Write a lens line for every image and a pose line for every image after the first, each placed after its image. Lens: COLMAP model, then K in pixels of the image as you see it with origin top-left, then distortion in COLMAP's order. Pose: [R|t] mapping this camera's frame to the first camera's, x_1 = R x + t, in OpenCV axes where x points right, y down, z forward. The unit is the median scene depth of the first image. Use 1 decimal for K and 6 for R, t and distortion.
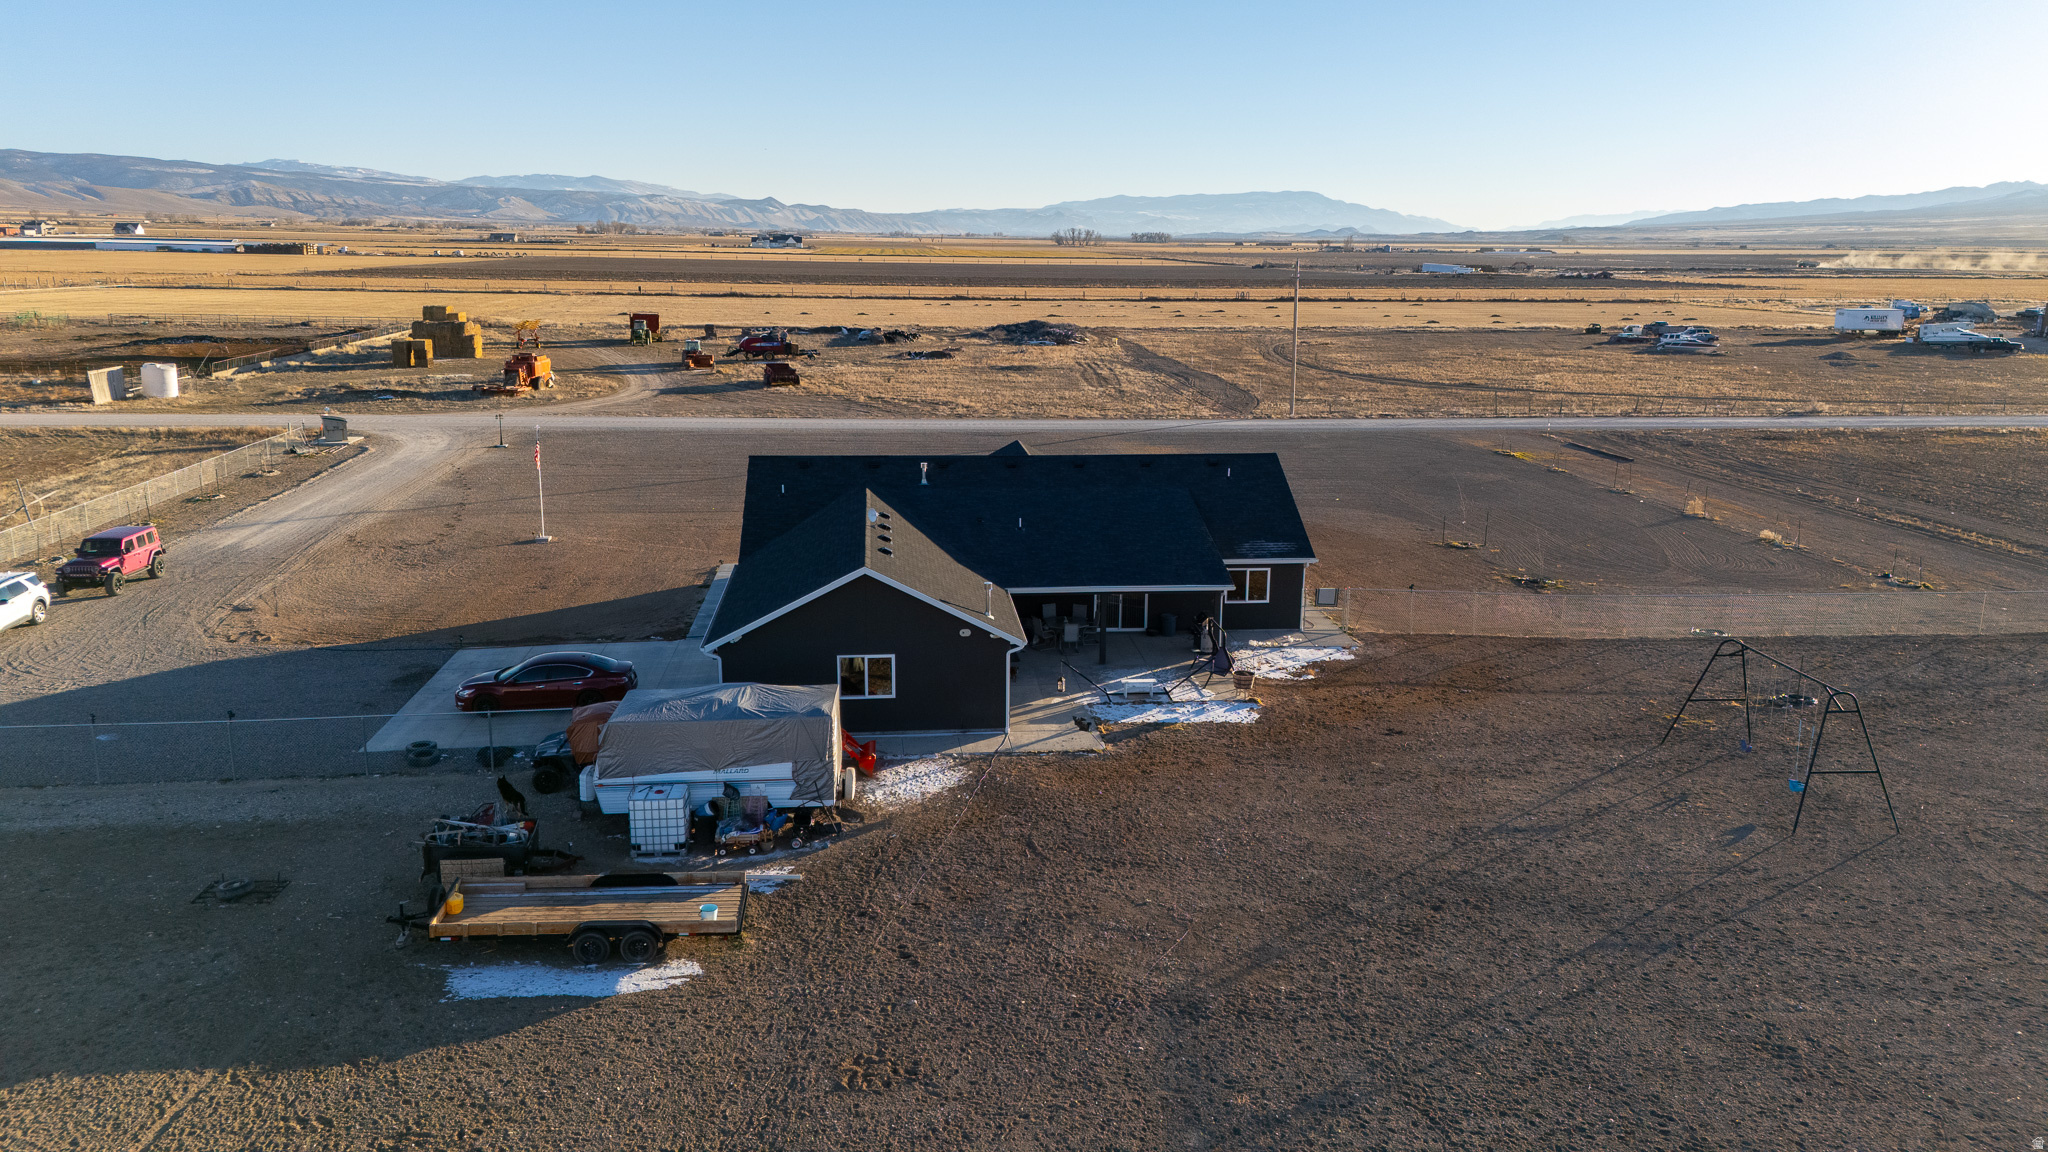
lens RADIAL K [[1495.5, 0, 1024.2], [0, 1495.5, 578.5], [0, 0, 1]] dist [0.075077, -0.066463]
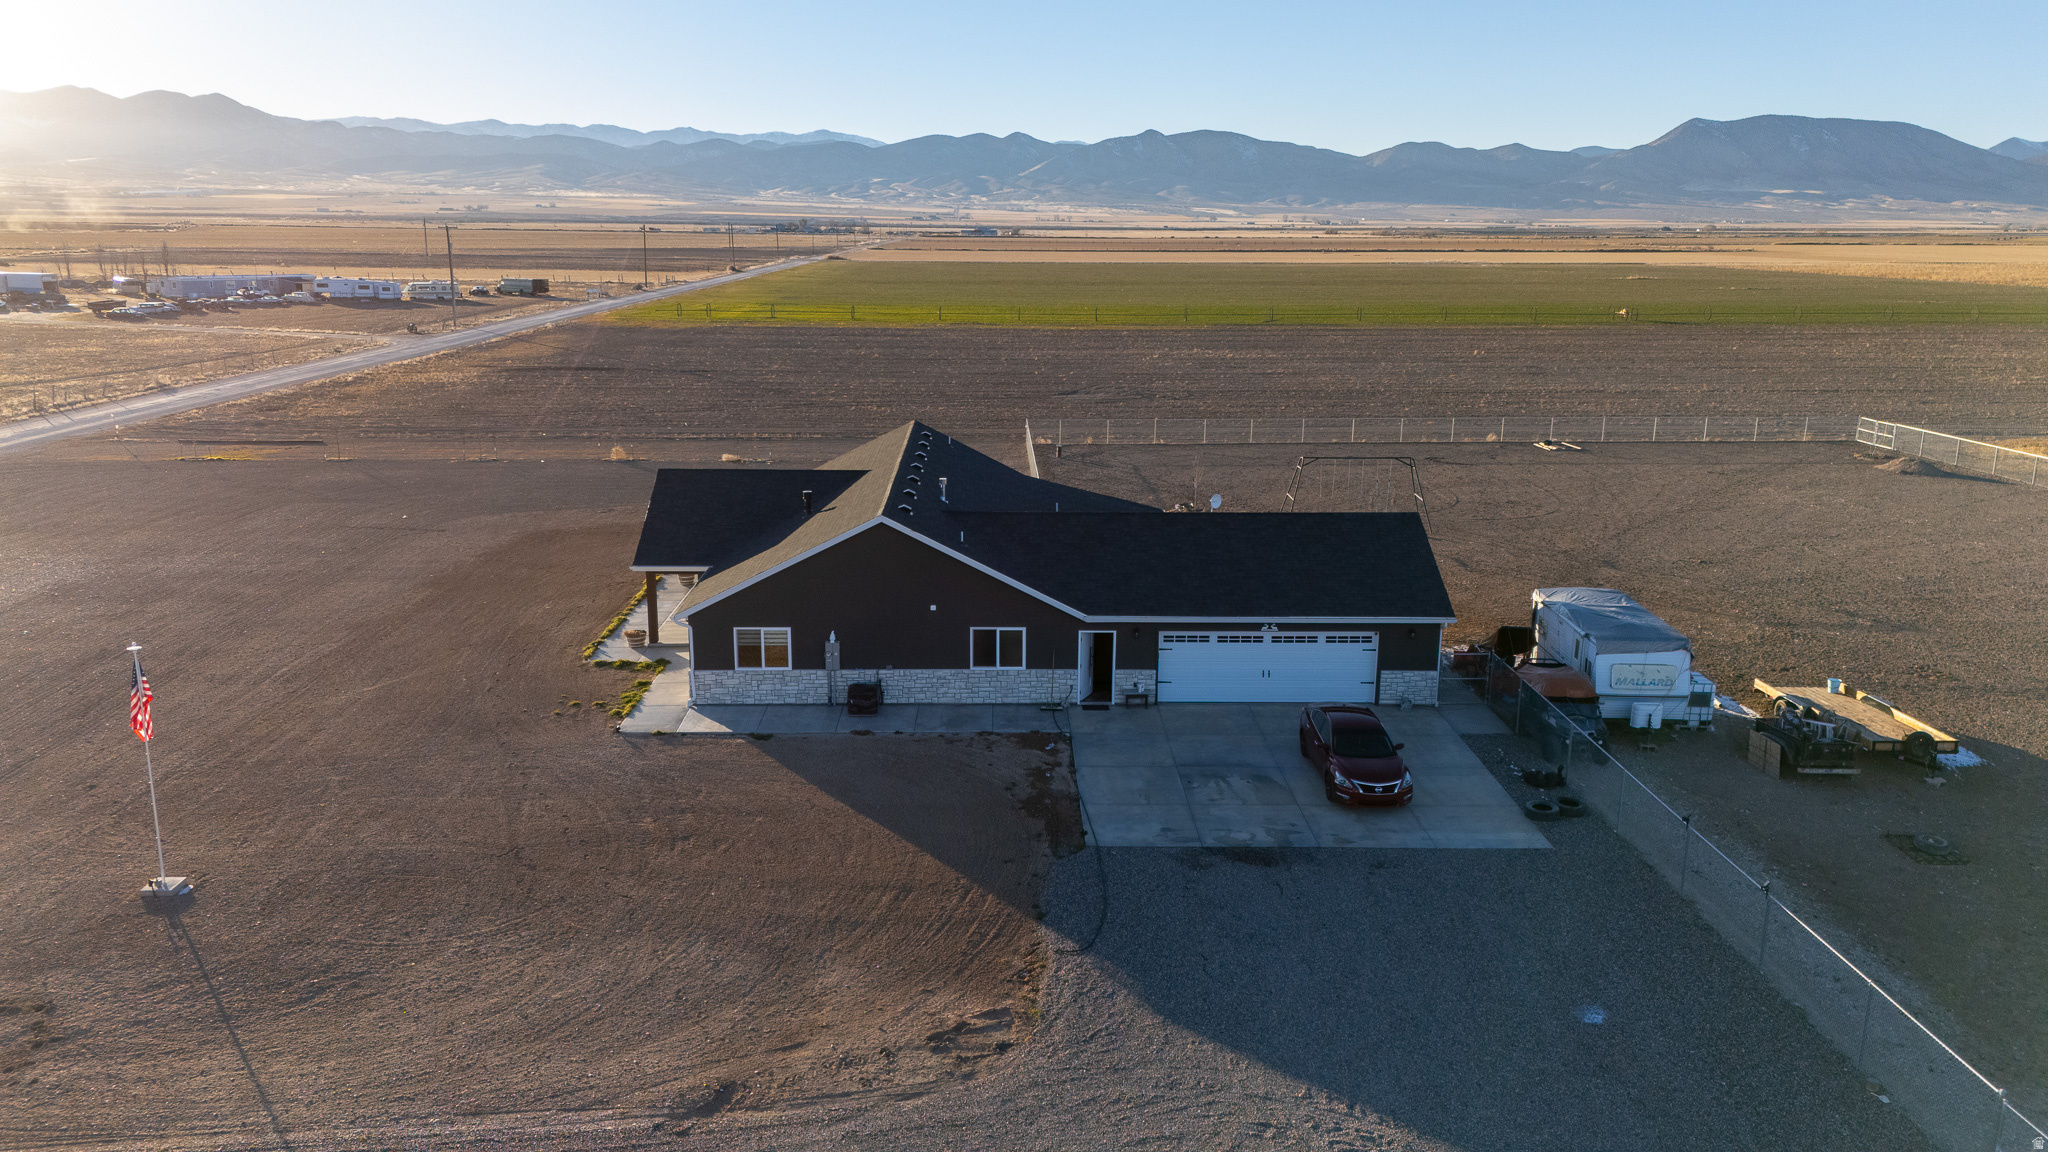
lens RADIAL K [[1495.5, 0, 1021.5], [0, 1495.5, 578.2], [0, 0, 1]] dist [0.075077, -0.066463]
pose [[0.075034, -0.240985, 0.967624, -0.428322], [0.214705, 0.951504, 0.220321, -0.095041], [-0.973792, 0.191222, 0.123136, 0.401316]]
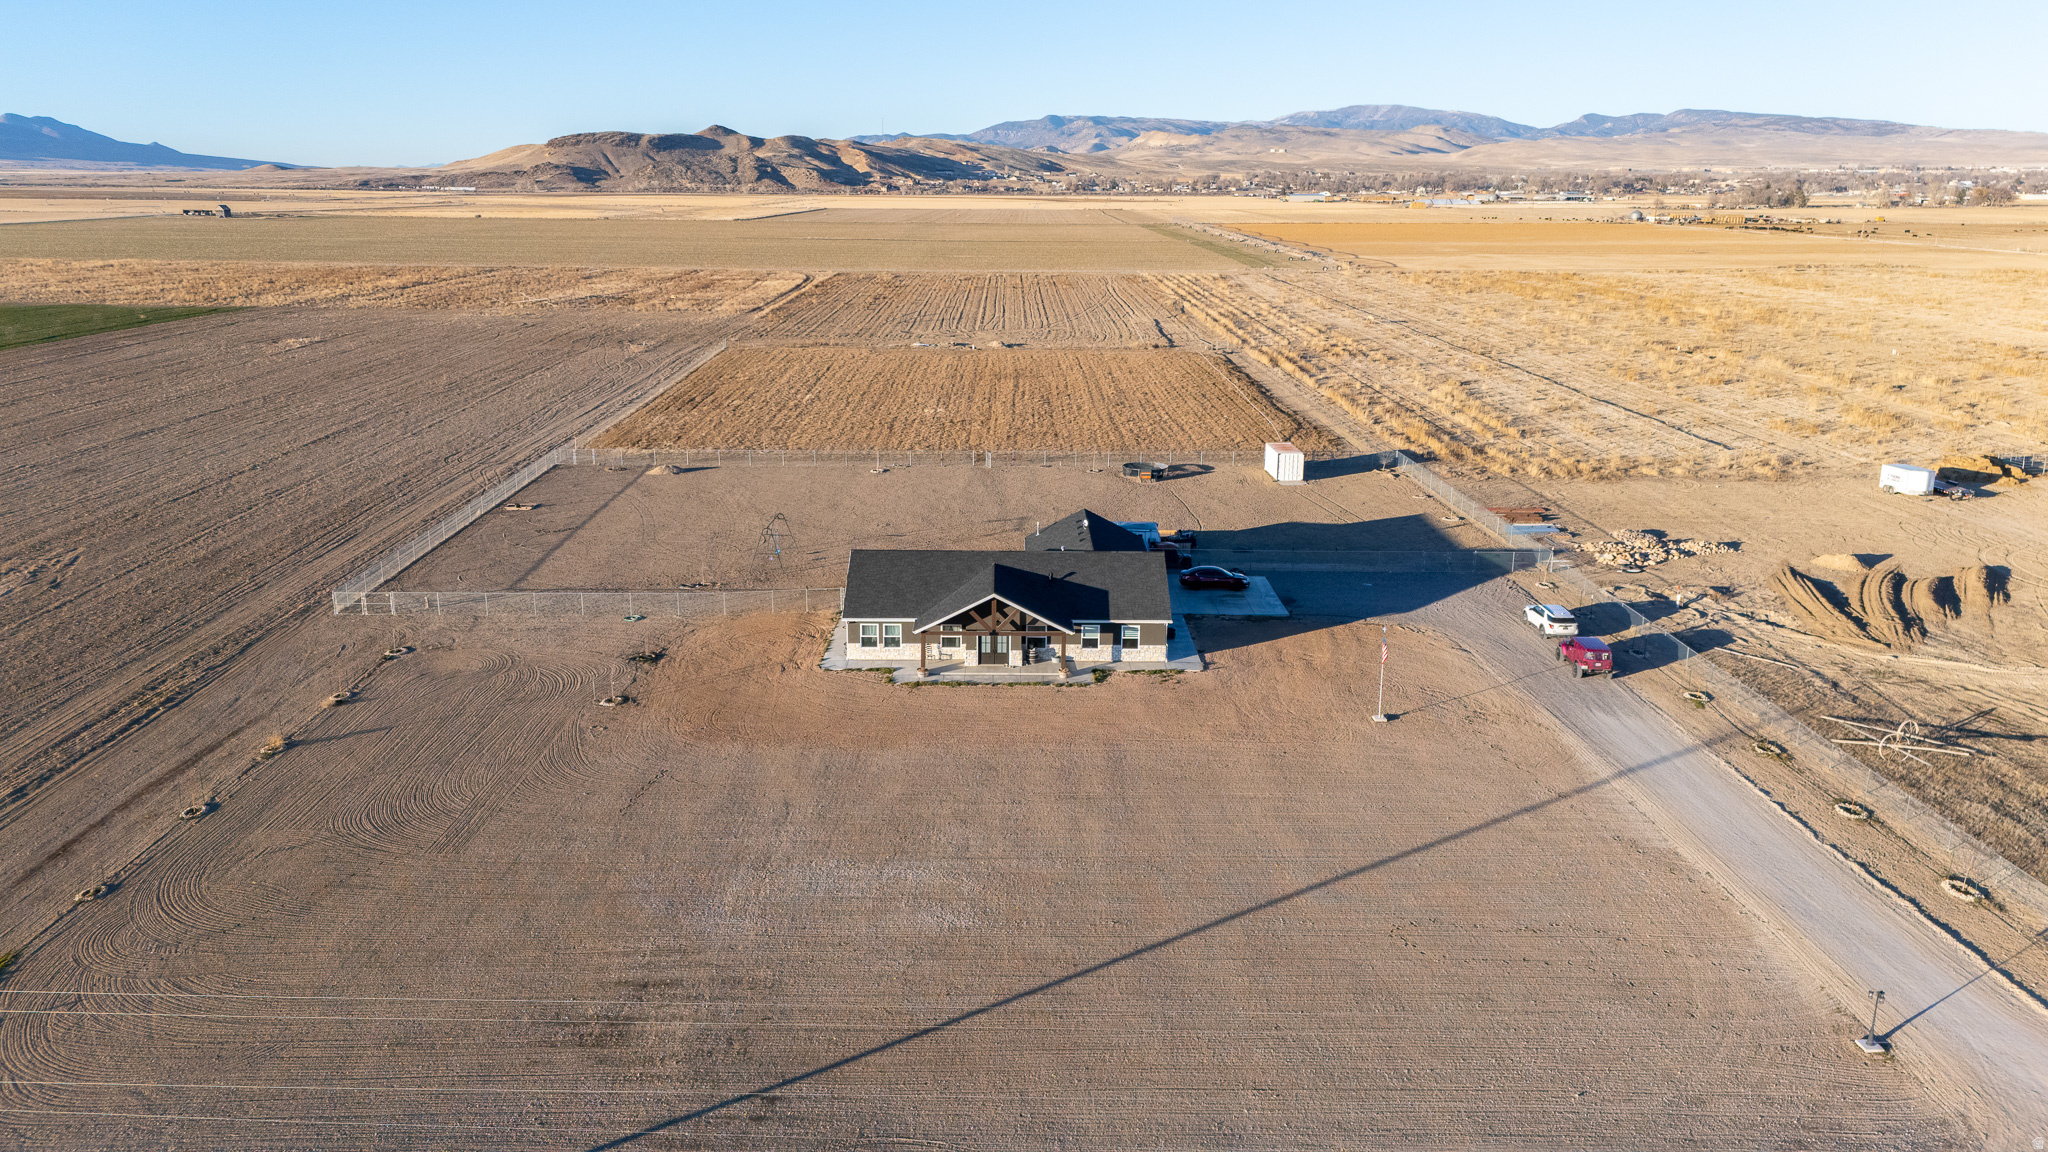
lens RADIAL K [[1495.5, 0, 1027.5], [0, 1495.5, 578.7], [0, 0, 1]] dist [0.075077, -0.066463]
pose [[-0.995834, -0.039973, 0.081953, -0.079893], [0.002928, 0.884305, 0.466900, -0.405845], [-0.091134, 0.465195, -0.880504, 1.204150]]
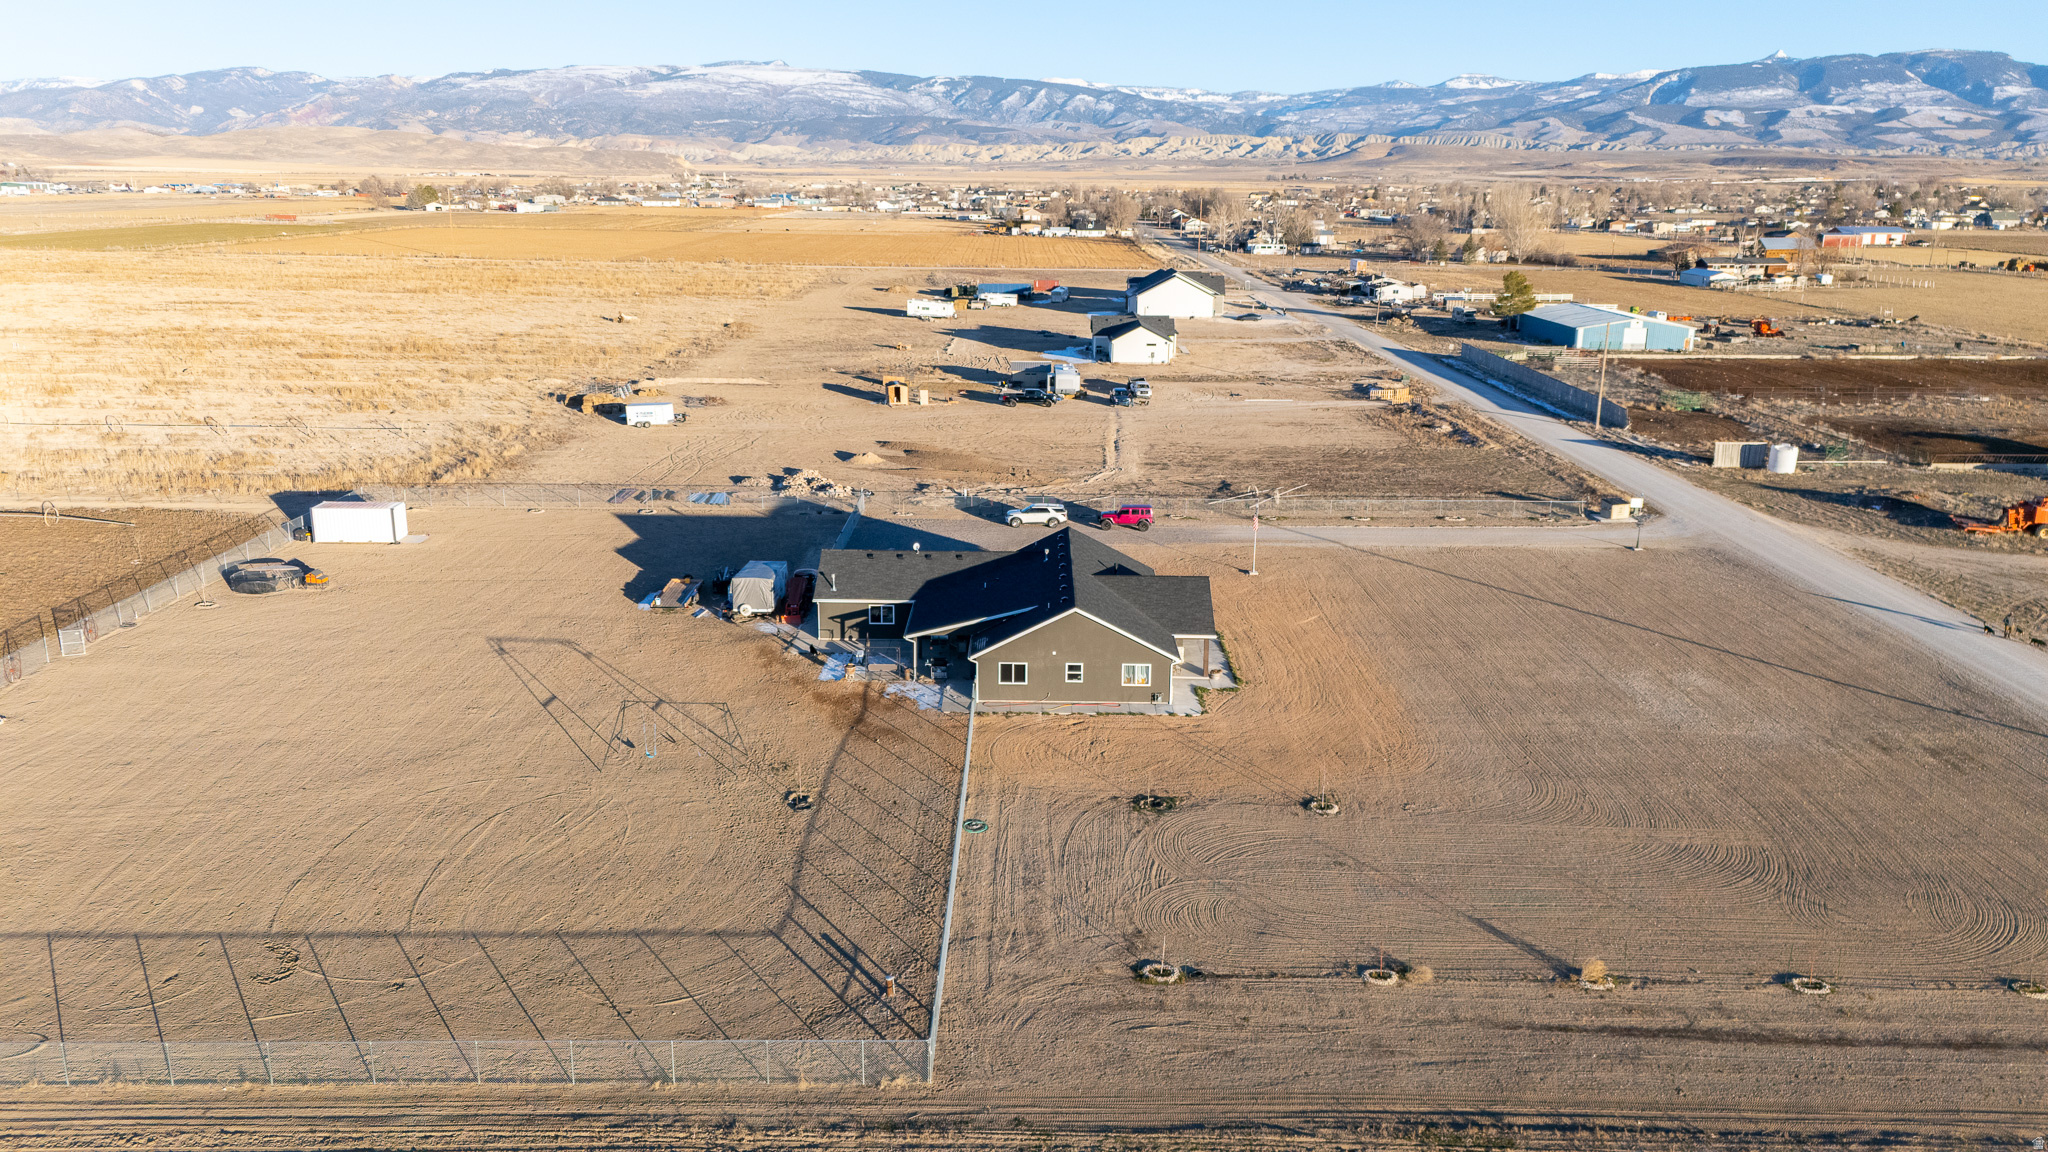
lens RADIAL K [[1495.5, 0, 1024.0], [0, 1495.5, 569.9], [0, 0, 1]] dist [0.075077, -0.066463]
pose [[-0.107203, 0.241405, -0.964485, 0.754209], [-0.231252, 0.937416, 0.260333, -0.233937], [0.966970, 0.250948, -0.044668, 0.494168]]
